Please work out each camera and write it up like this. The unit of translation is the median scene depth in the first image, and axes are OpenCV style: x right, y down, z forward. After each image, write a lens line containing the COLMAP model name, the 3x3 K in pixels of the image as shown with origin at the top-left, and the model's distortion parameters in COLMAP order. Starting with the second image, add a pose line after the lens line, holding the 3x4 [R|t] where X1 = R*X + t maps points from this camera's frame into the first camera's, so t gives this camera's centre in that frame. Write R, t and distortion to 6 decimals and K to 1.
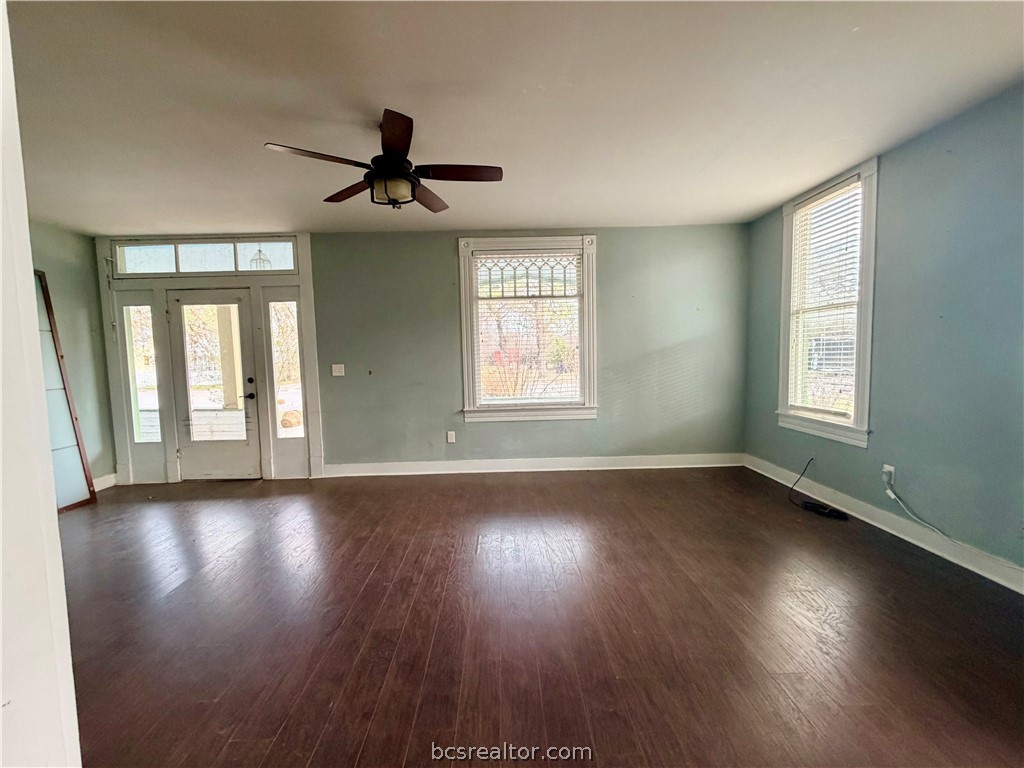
lens RADIAL K [[409.8, 0, 508.6], [0, 409.8, 385.1], [0, 0, 1]] dist [0.000118, -0.000323]
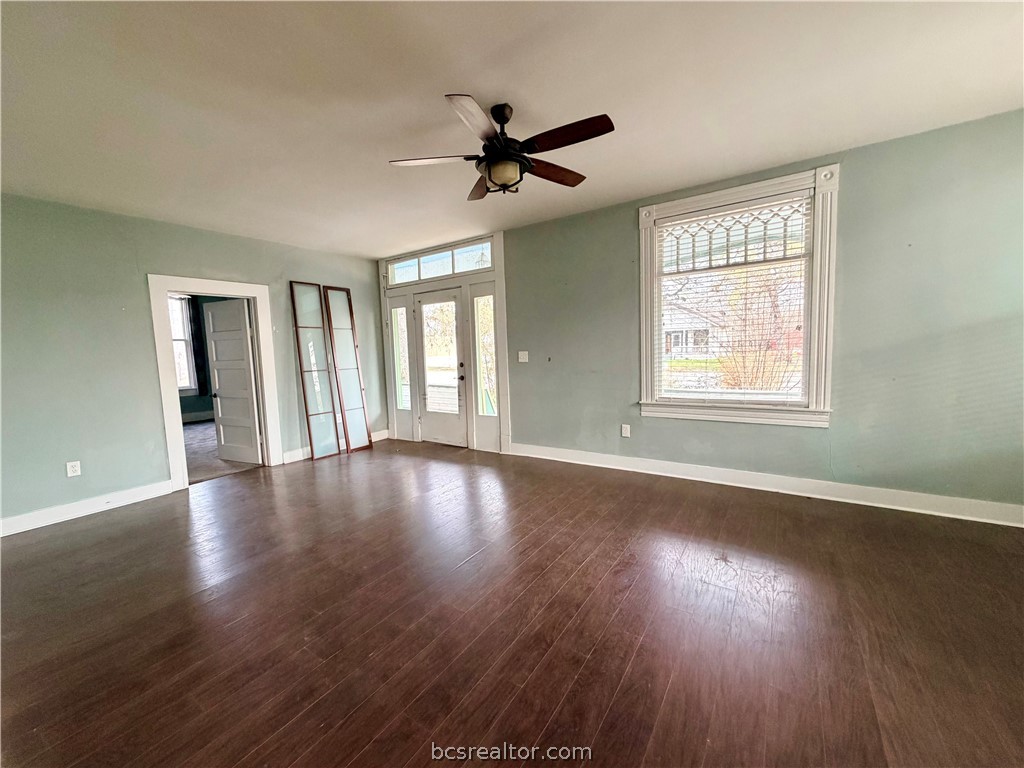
lens RADIAL K [[409.8, 0, 513.9], [0, 409.8, 384.5], [0, 0, 1]] dist [0.000118, -0.000323]
pose [[0.815311, 0.046256, -0.577173, 0.184012], [-0.026087, 0.998726, 0.043190, -0.009497], [0.578435, -0.020157, 0.815479, 0.114244]]
